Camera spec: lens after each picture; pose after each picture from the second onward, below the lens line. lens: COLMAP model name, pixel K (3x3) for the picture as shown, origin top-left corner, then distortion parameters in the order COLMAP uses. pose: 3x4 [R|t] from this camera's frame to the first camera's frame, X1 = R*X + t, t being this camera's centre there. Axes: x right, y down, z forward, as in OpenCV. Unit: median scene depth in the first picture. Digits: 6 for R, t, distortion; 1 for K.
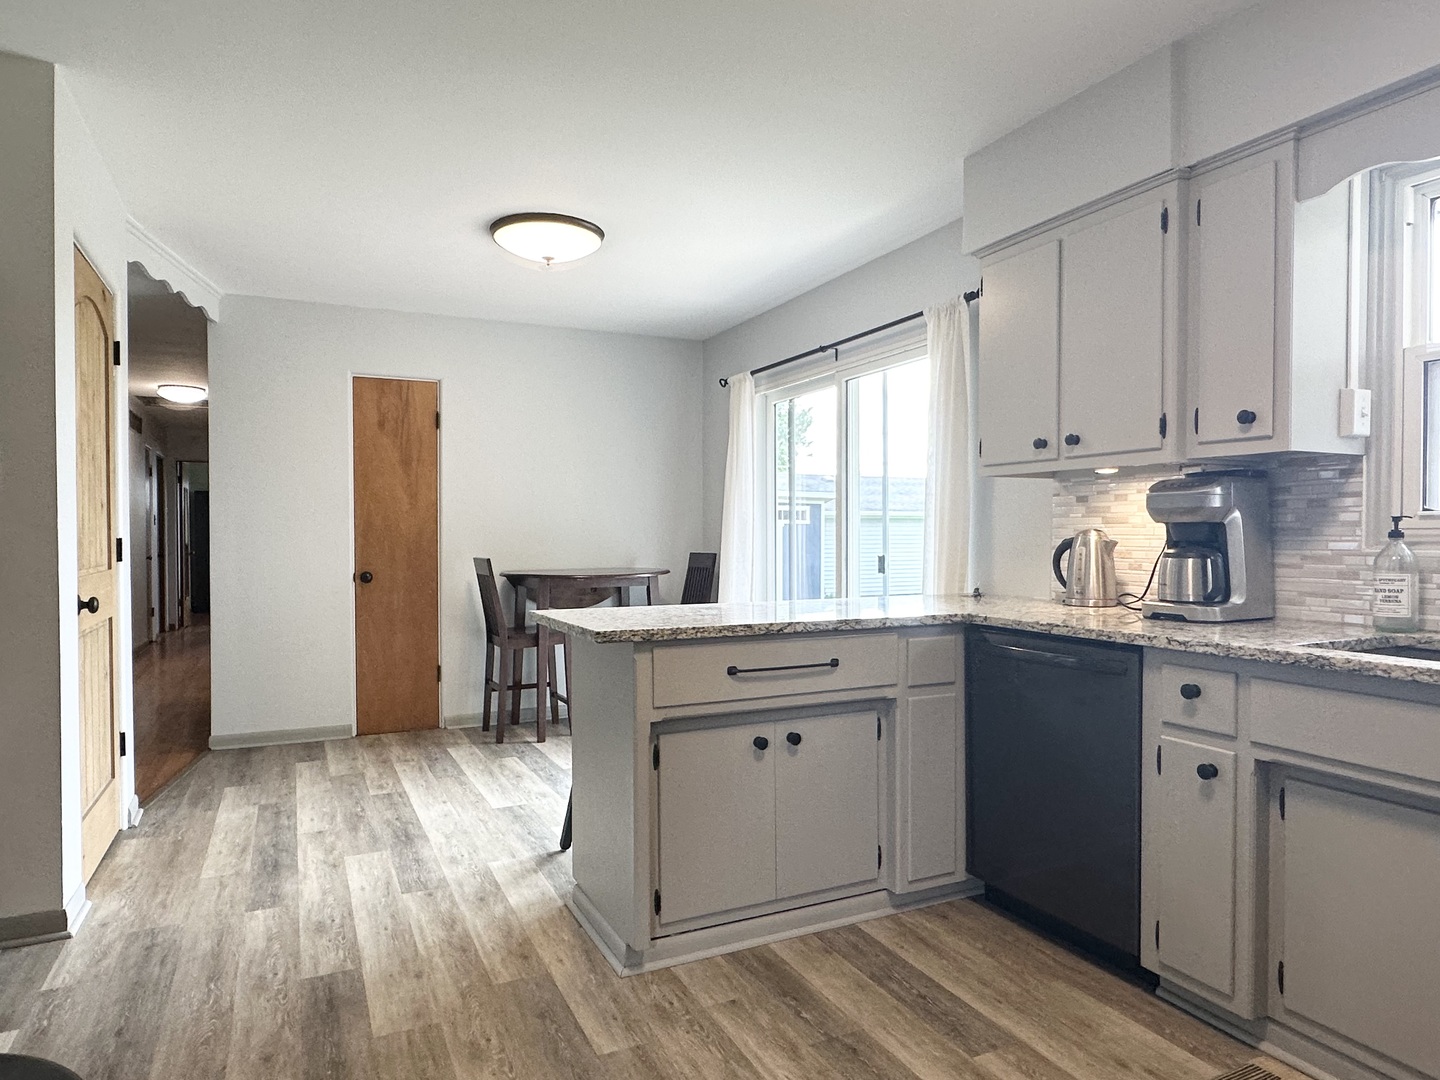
lens RADIAL K [[902.4, 0, 720.0], [0, 902.4, 540.0], [0, 0, 1]] dist [-0.003427, -0.003029]
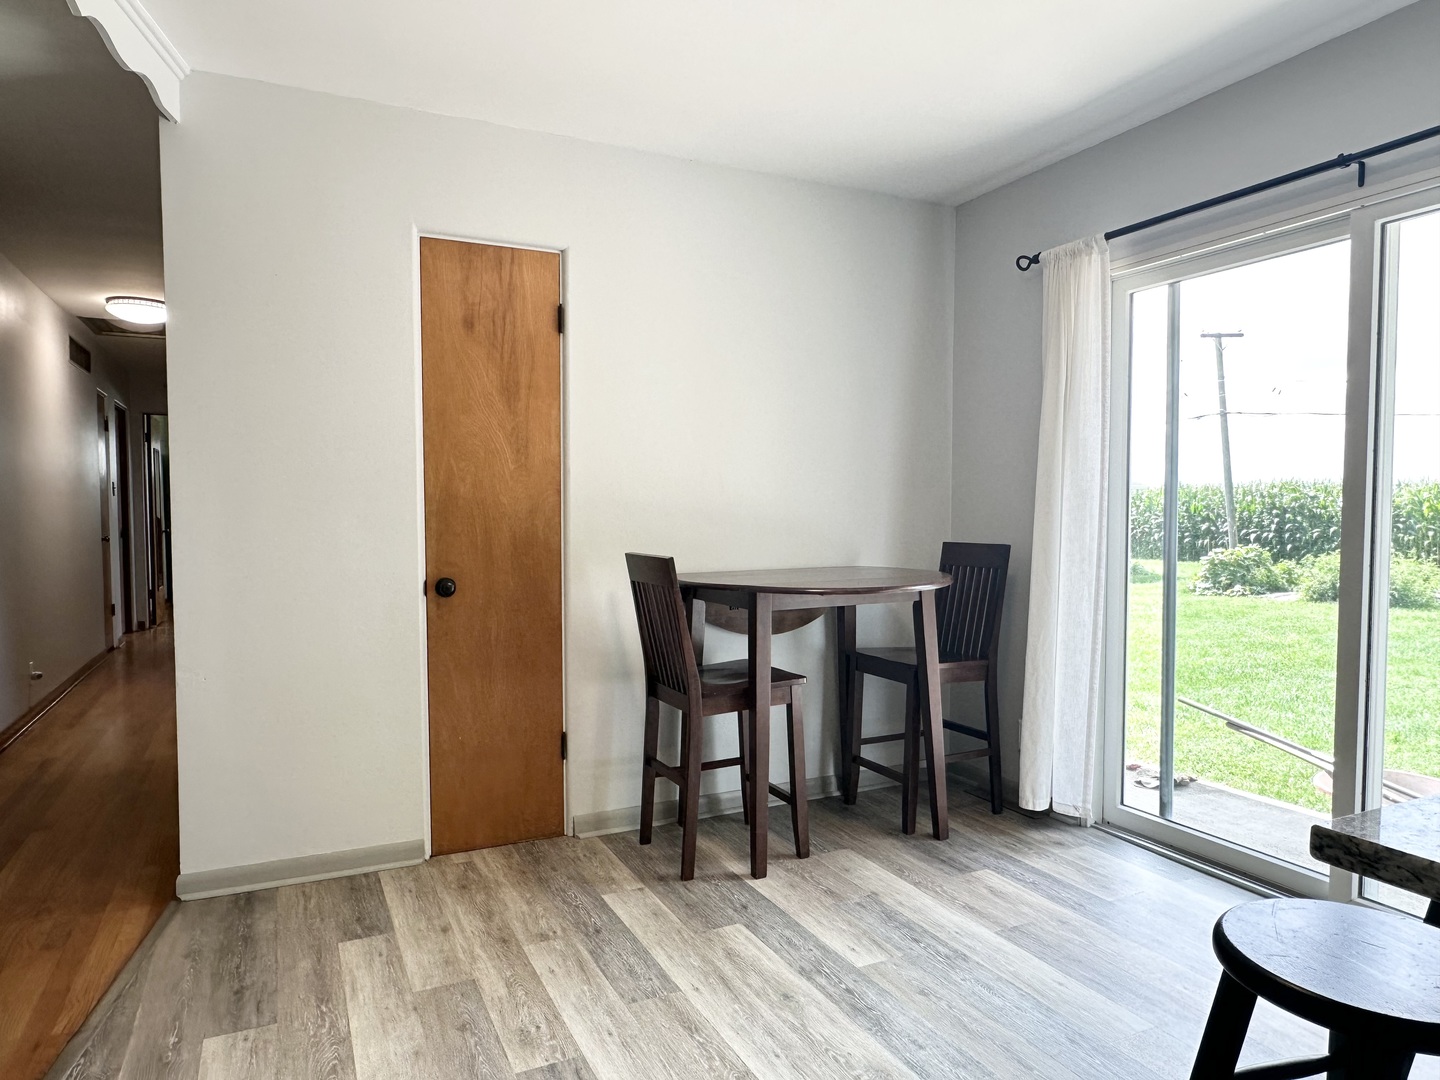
lens RADIAL K [[913.3, 0, 720.0], [0, 913.3, 540.0], [0, 0, 1]] dist [-0.003476, -0.000921]
pose [[0.999976, 0.001040, 0.006809, -0.217634], [-0.001257, 0.999490, 0.031905, -0.008107], [-0.006772, -0.031913, 0.999468, 0.408218]]
